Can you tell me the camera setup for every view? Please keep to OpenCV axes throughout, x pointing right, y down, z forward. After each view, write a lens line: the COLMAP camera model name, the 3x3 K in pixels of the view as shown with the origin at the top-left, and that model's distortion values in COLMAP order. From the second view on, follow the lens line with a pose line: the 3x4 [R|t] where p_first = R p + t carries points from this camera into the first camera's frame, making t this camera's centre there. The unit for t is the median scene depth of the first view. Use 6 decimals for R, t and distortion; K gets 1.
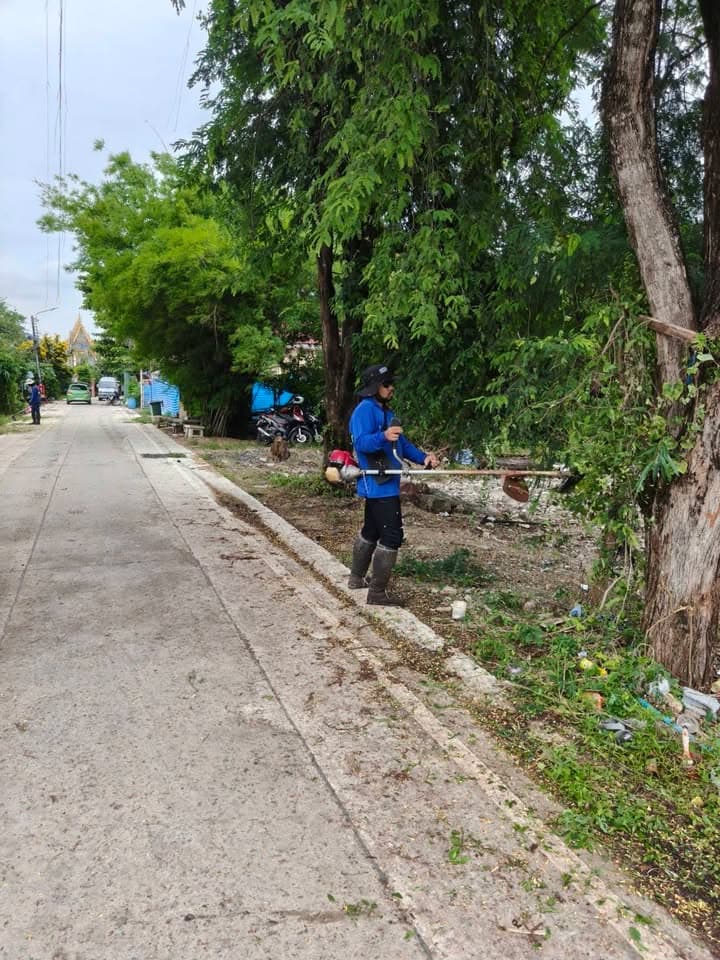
lens RADIAL K [[631.4, 0, 358.4], [0, 631.4, 492.8], [0, 0, 1]] dist [-0.021081, -0.000540]
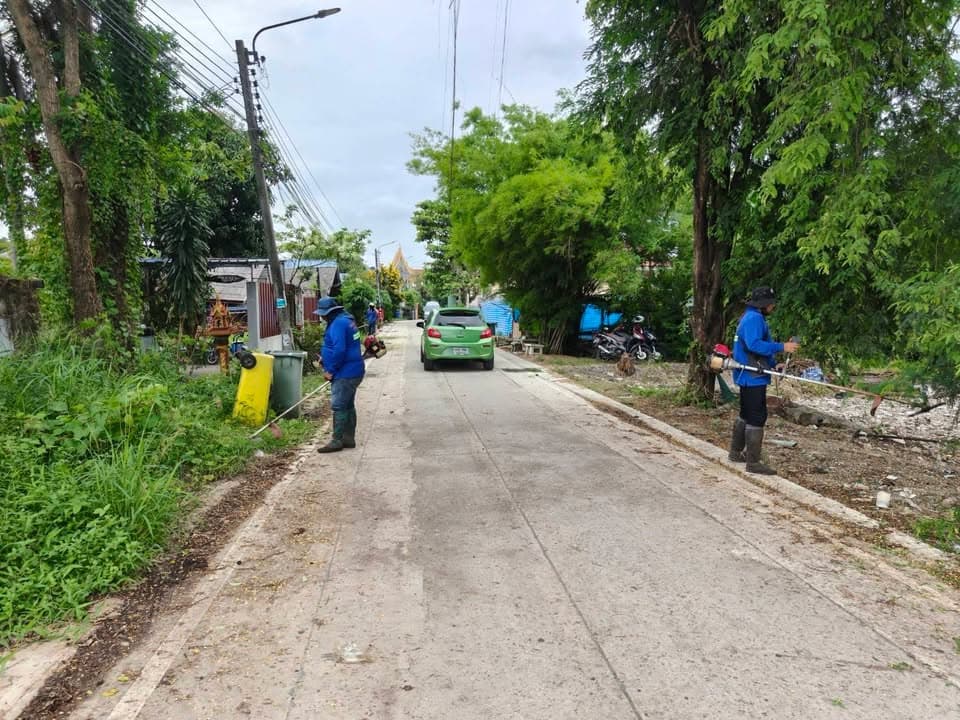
lens RADIAL K [[631.4, 0, 480.0], [0, 631.4, 360.0], [0, 0, 1]] dist [-0.021081, -0.000540]
pose [[0.962024, 0.003430, -0.272942, -0.074804], [-0.026246, 0.996450, -0.079985, 0.014626], [0.271699, 0.084111, 0.958700, -0.094706]]
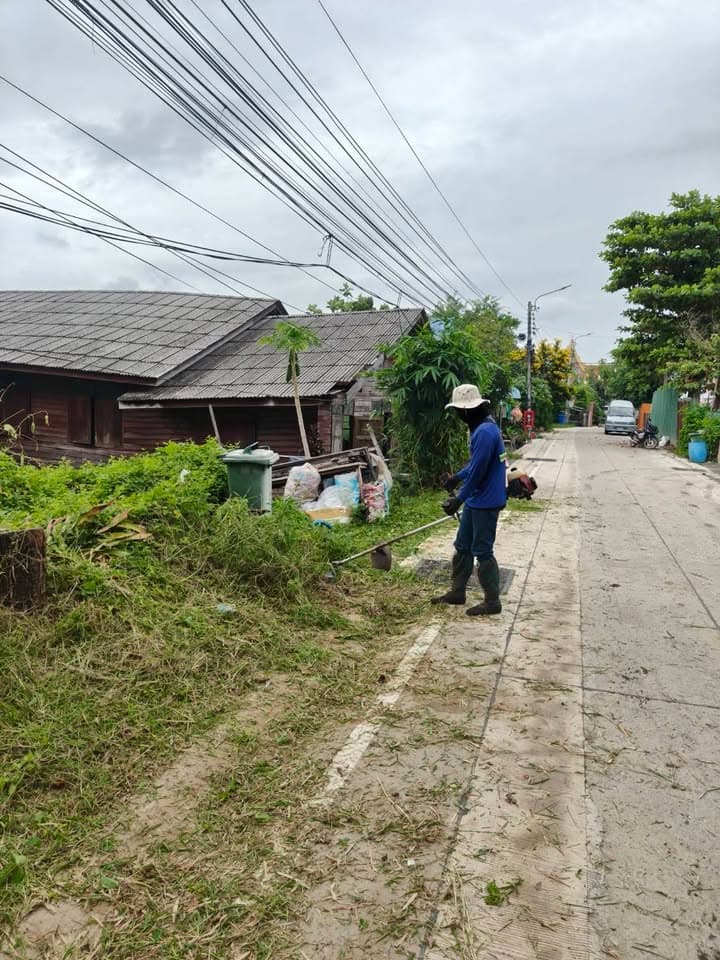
lens RADIAL K [[631.4, 0, 358.4], [0, 631.4, 492.8], [0, 0, 1]] dist [-0.021081, -0.000540]
pose [[0.752856, 0.101929, -0.650245, -0.654966], [-0.127050, 0.991861, 0.008380, -0.221949], [0.645807, 0.076305, 0.759678, 1.258709]]
